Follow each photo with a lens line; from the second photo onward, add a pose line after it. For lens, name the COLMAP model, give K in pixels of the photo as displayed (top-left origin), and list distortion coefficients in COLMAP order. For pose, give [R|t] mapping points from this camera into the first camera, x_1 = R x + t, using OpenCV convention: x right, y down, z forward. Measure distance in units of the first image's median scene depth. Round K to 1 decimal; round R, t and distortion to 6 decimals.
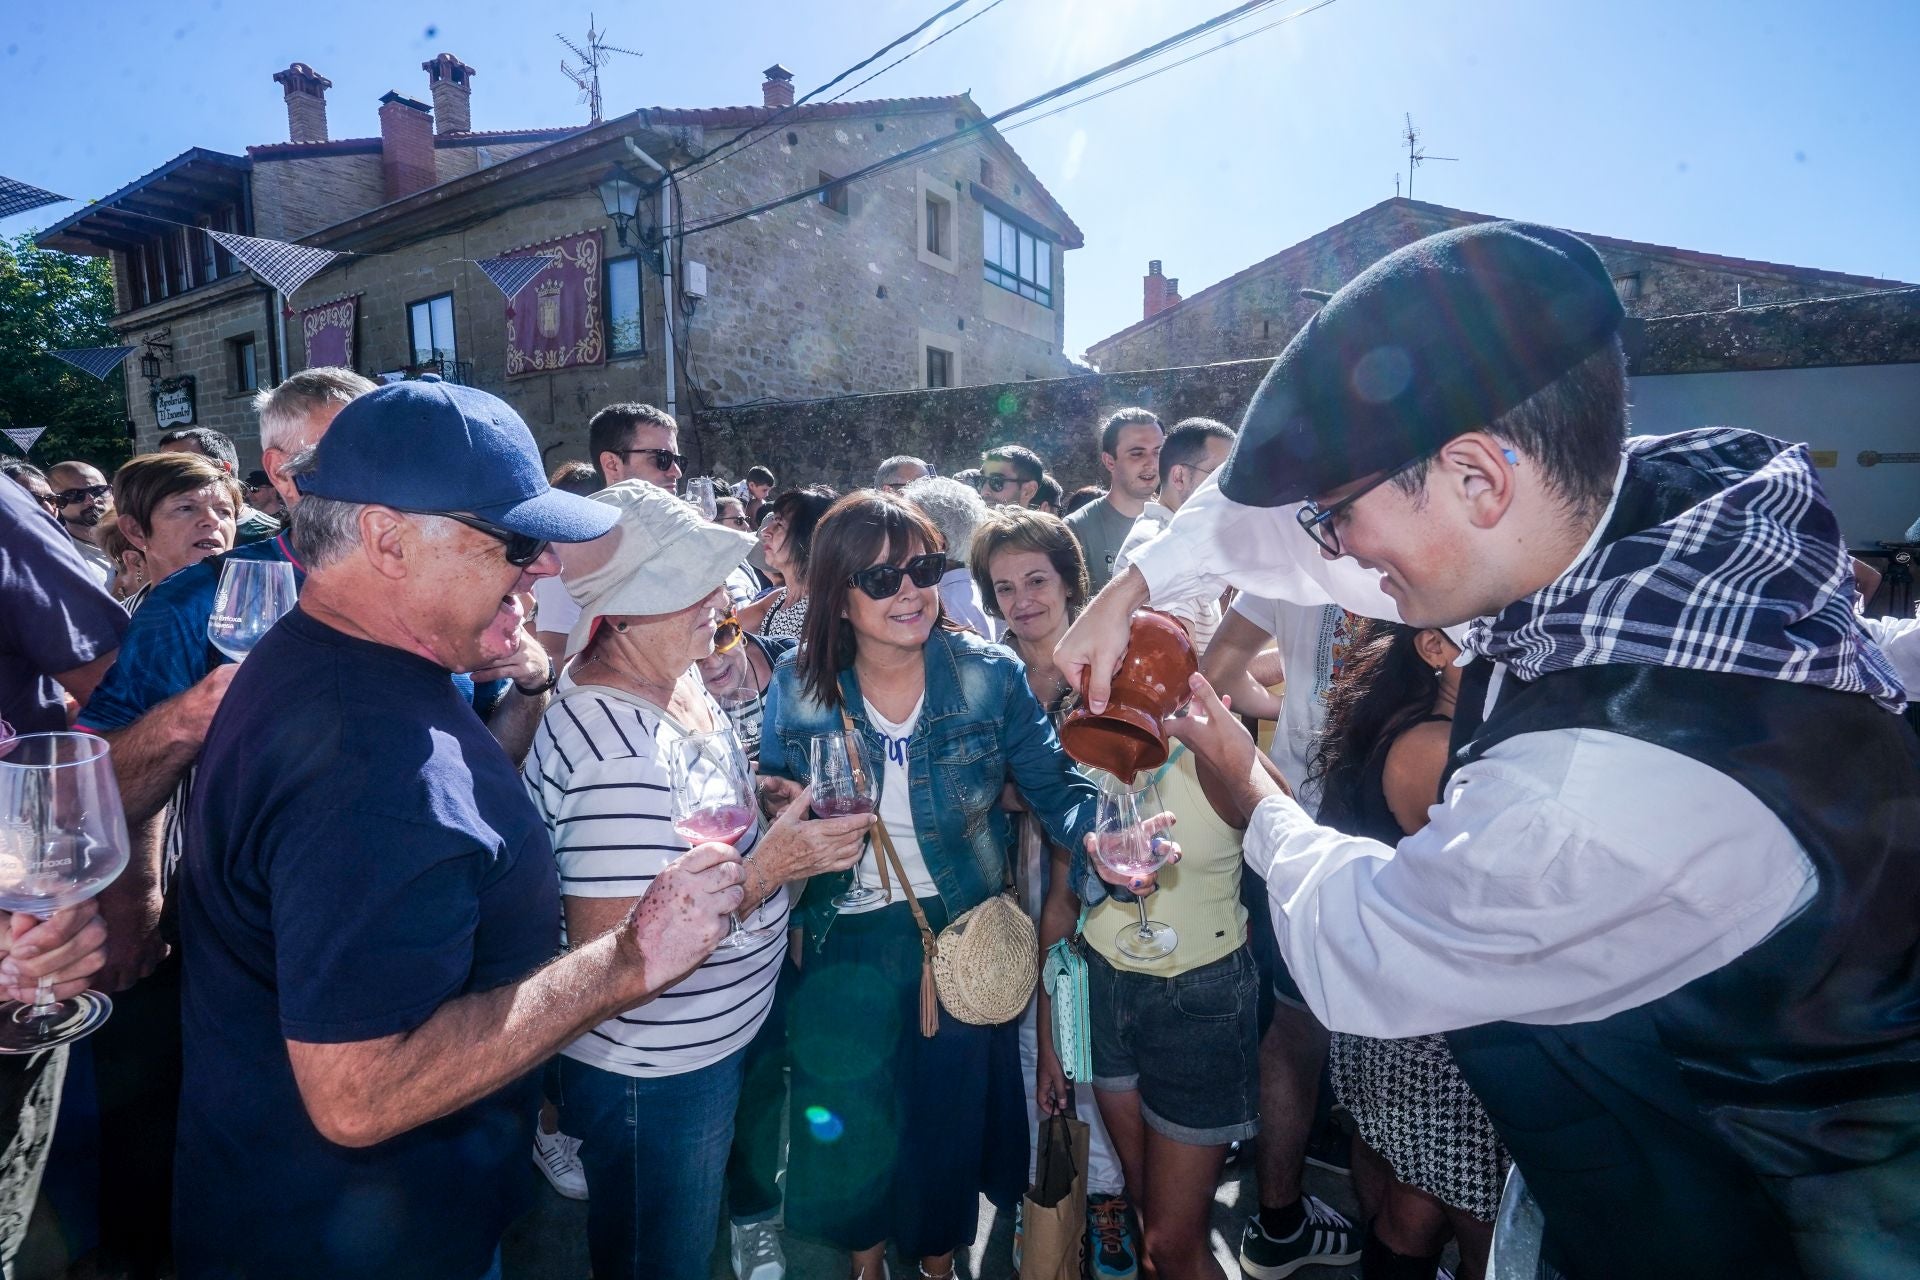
lens RADIAL K [[935.2, 0, 960.0], [0, 935.2, 640.0], [0, 0, 1]] dist [-0.019960, -0.000102]
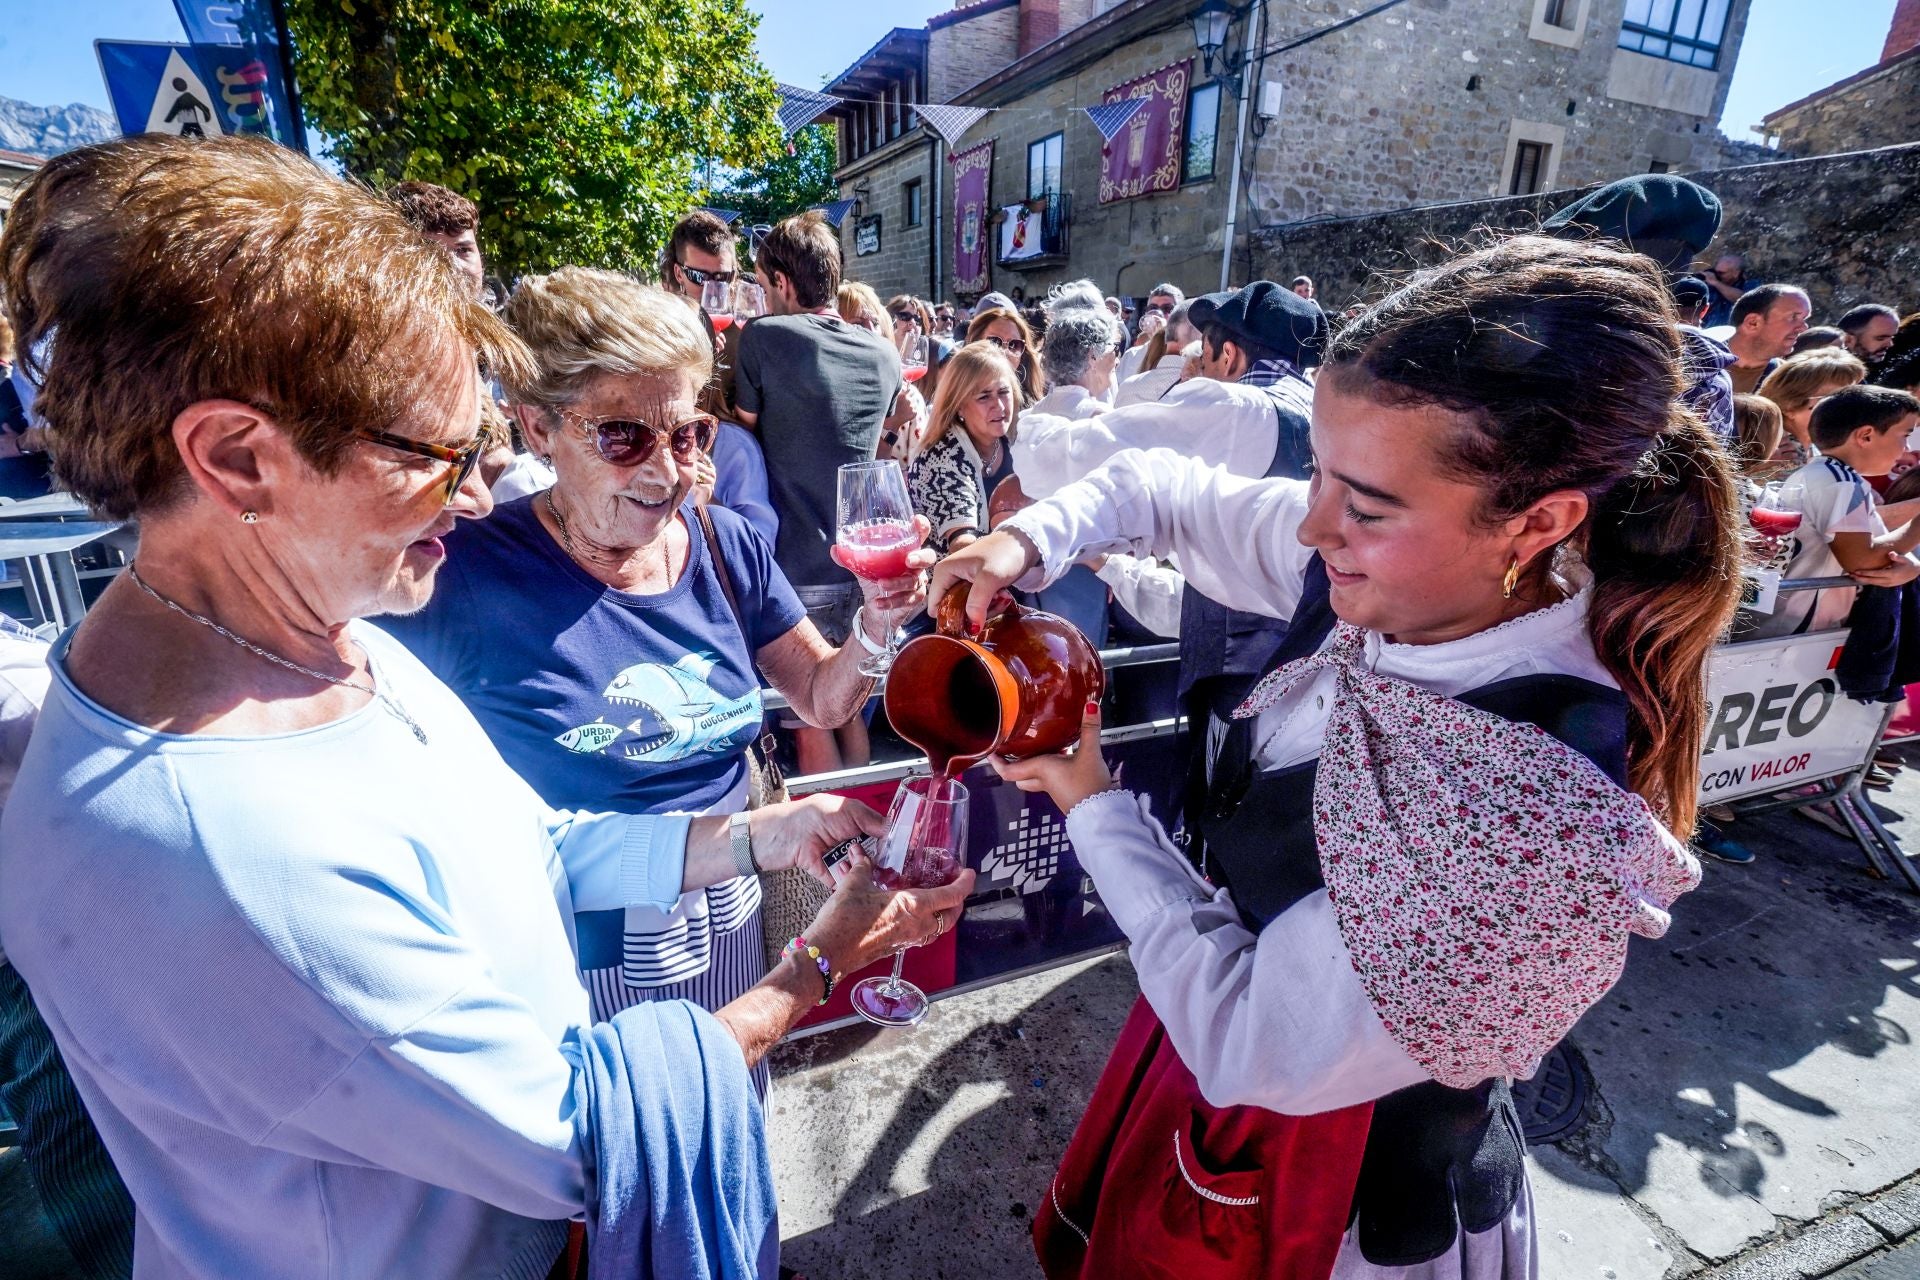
lens RADIAL K [[857.6, 0, 954.6], [0, 857.6, 622.1], [0, 0, 1]] dist [-0.002166, 0.000163]
pose [[0.833475, 0.190046, -0.518847, 0.034421], [-0.083162, 0.971440, 0.222233, 0.008883], [0.546264, -0.142077, 0.825476, -0.087897]]
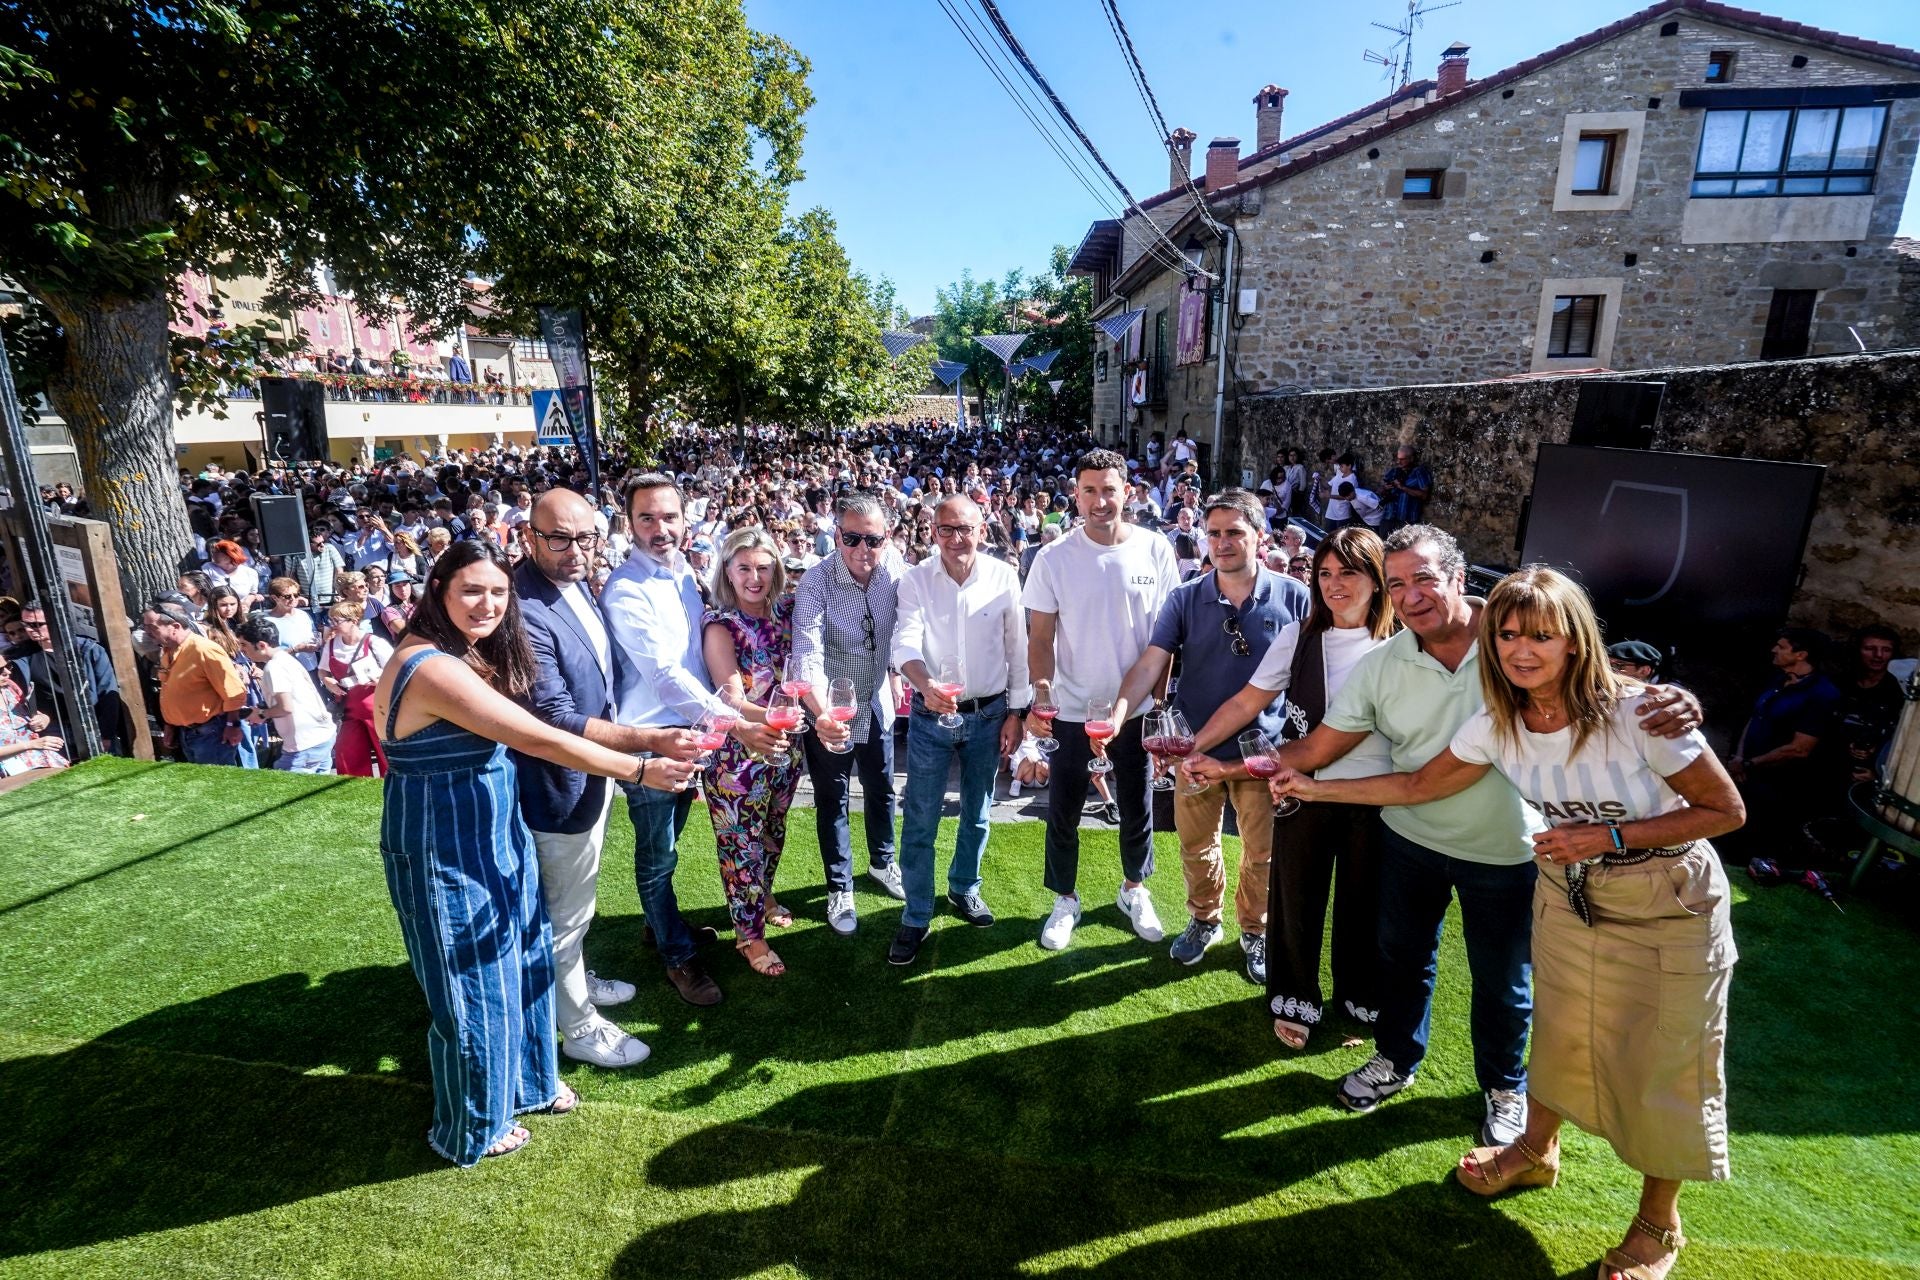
lens RADIAL K [[857.6, 0, 954.6], [0, 857.6, 622.1], [0, 0, 1]] dist [-0.002166, 0.000163]
pose [[0.512891, 0.203920, -0.833882, 0.552840], [-0.095498, 0.978901, 0.180647, -0.088569], [0.853126, -0.013018, 0.521543, -0.046011]]
